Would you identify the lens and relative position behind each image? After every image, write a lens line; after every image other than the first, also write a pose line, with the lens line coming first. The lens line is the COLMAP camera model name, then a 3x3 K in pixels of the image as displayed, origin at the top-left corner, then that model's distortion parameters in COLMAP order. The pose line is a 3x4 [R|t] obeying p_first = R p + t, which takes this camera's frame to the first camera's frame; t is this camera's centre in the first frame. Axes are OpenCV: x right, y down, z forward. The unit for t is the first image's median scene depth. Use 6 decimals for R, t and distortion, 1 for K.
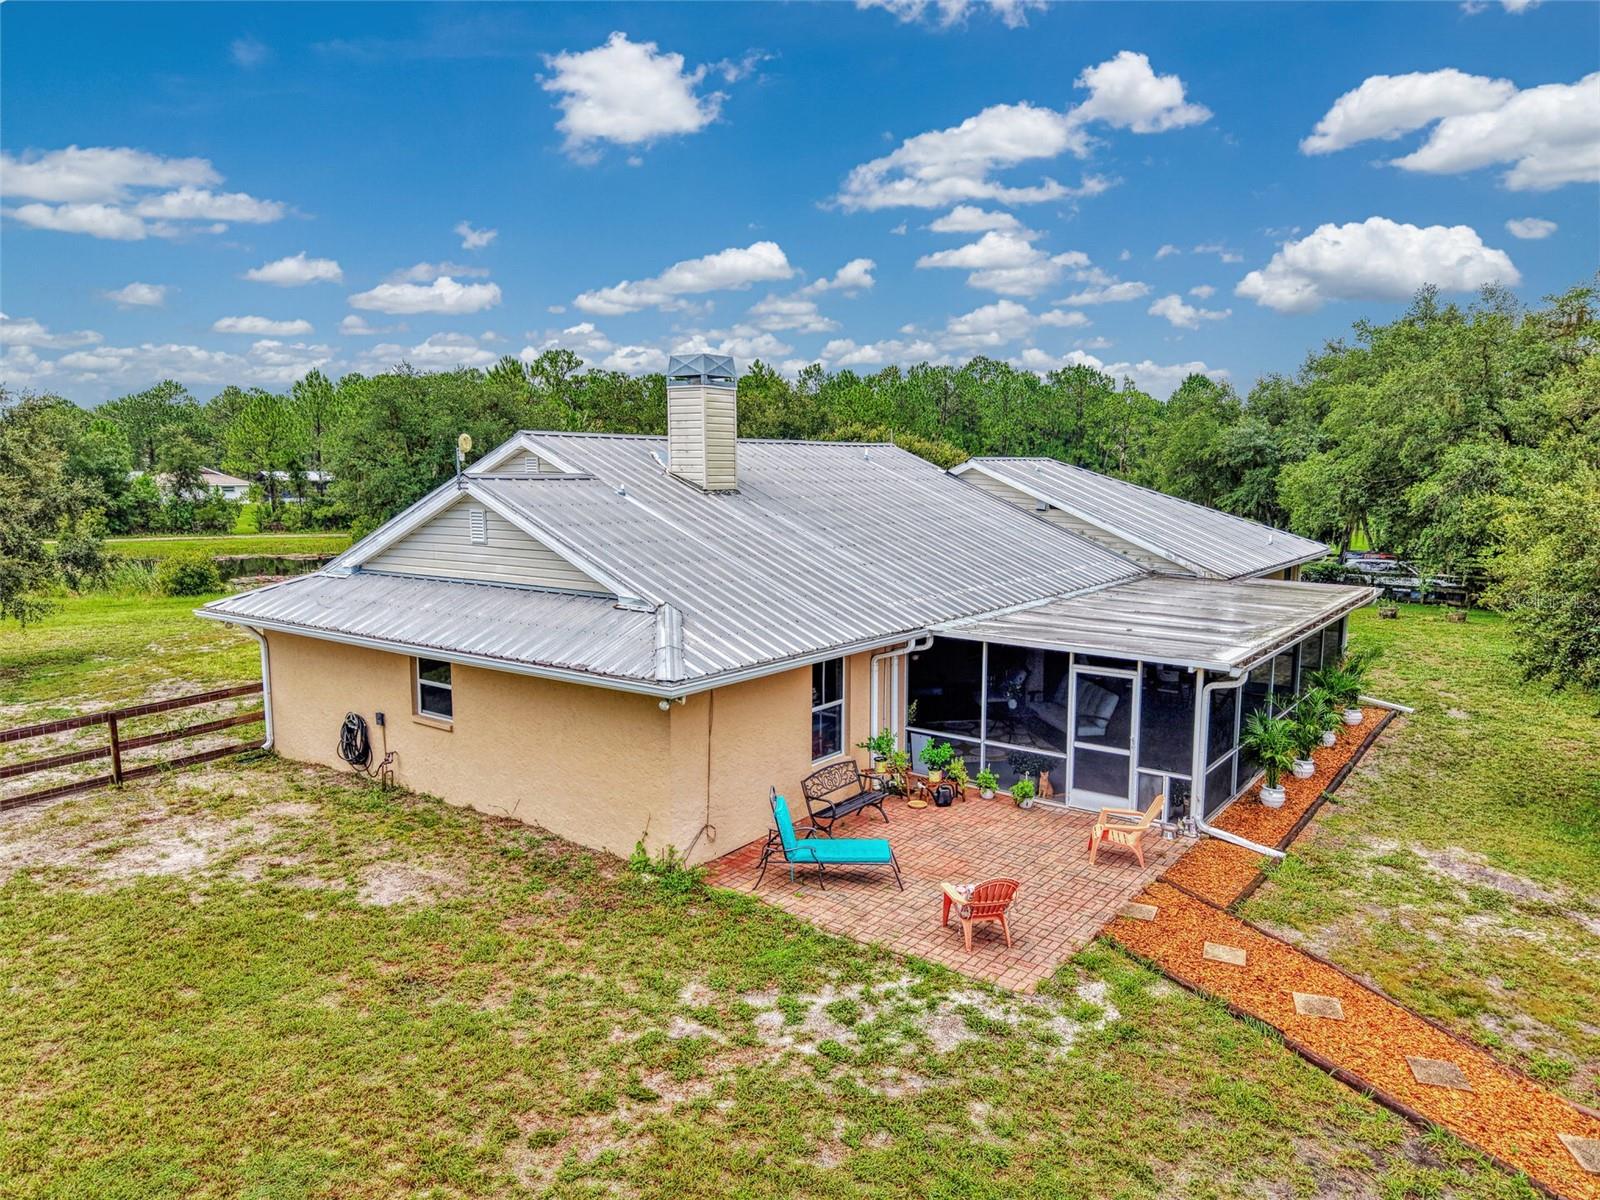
lens RADIAL K [[1032.8, 0, 800.0], [0, 1032.8, 600.0], [0, 0, 1]] dist [0.008973, 0.001470]
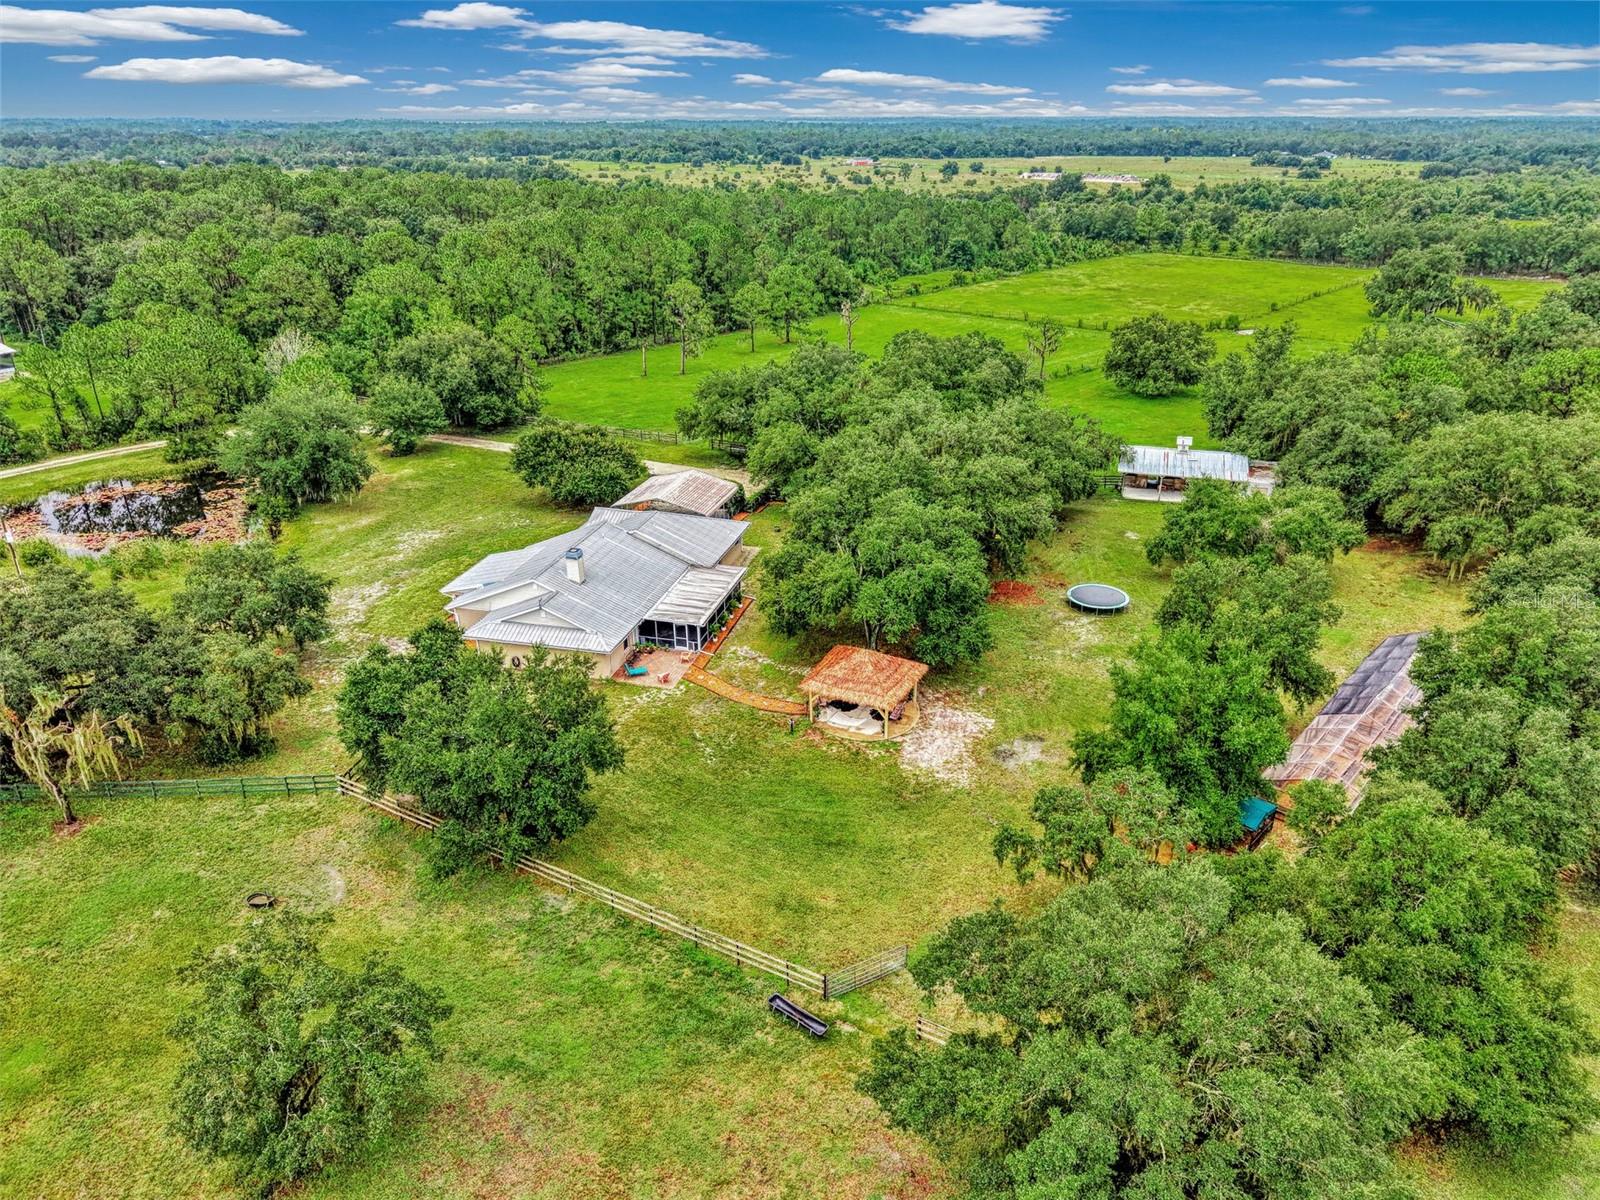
lens RADIAL K [[1032.8, 0, 800.0], [0, 1032.8, 600.0], [0, 0, 1]] dist [0.008973, 0.001470]
pose [[0.922930, -0.163339, 0.348597, -0.988256], [0.052788, 0.950668, 0.305686, -1.703446], [-0.381330, -0.263726, 0.886023, -4.001861]]
